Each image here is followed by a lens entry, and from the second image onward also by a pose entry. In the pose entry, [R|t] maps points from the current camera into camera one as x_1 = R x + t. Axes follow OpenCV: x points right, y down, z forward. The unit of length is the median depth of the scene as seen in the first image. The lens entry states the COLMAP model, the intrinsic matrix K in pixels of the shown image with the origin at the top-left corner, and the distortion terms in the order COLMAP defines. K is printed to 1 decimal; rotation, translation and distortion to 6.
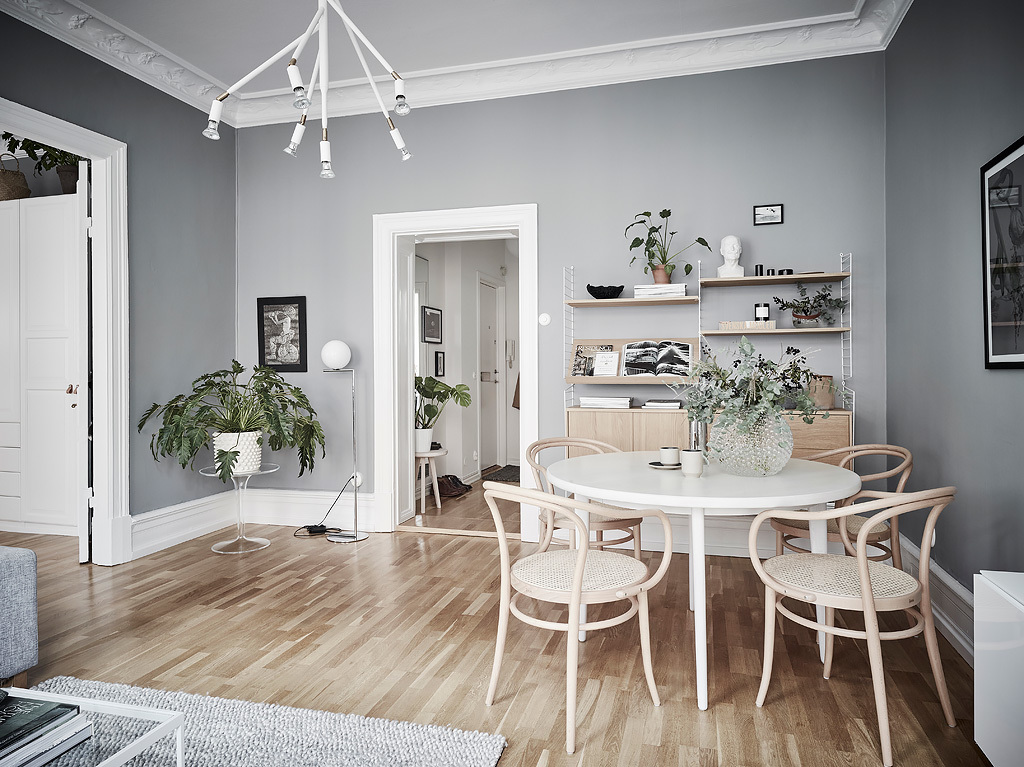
lens RADIAL K [[682.5, 0, 486.7], [0, 682.5, 357.5], [0, 0, 1]] dist [0.020976, -0.017980]
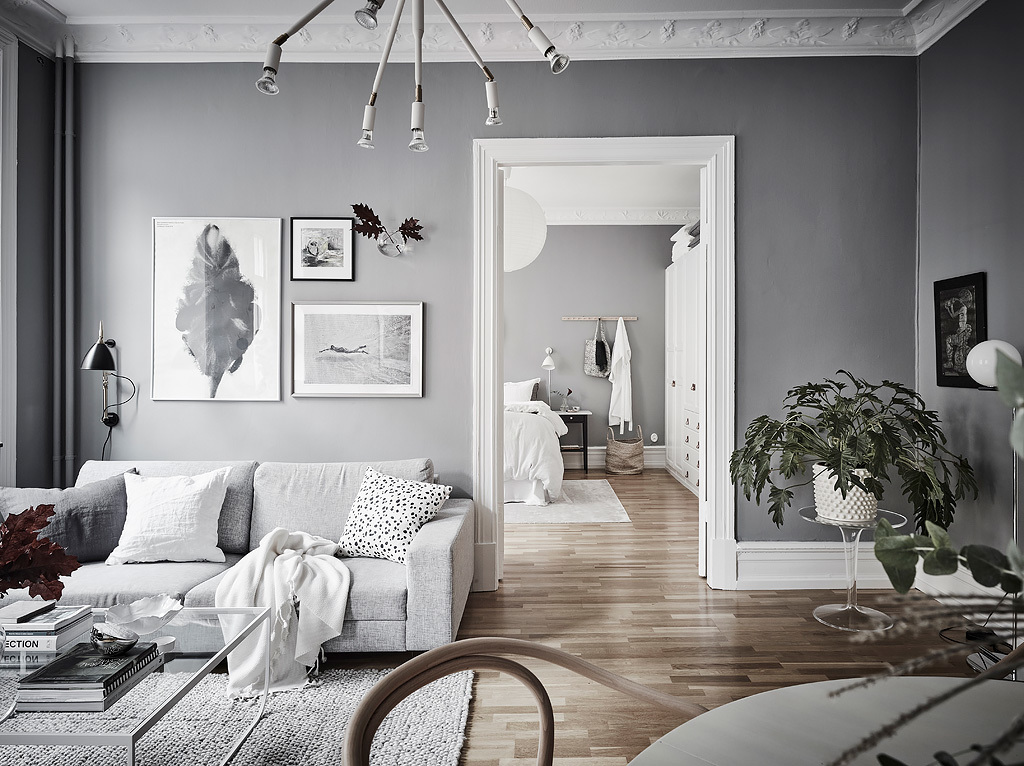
lens RADIAL K [[682.5, 0, 534.6], [0, 682.5, 362.4], [0, 0, 1]] dist [0.020976, -0.017980]
pose [[0.298209, -0.001259, -0.954500, 0.267017], [0.018306, 0.999823, 0.004401, -0.016574], [0.954325, -0.018786, 0.298179, 0.461975]]
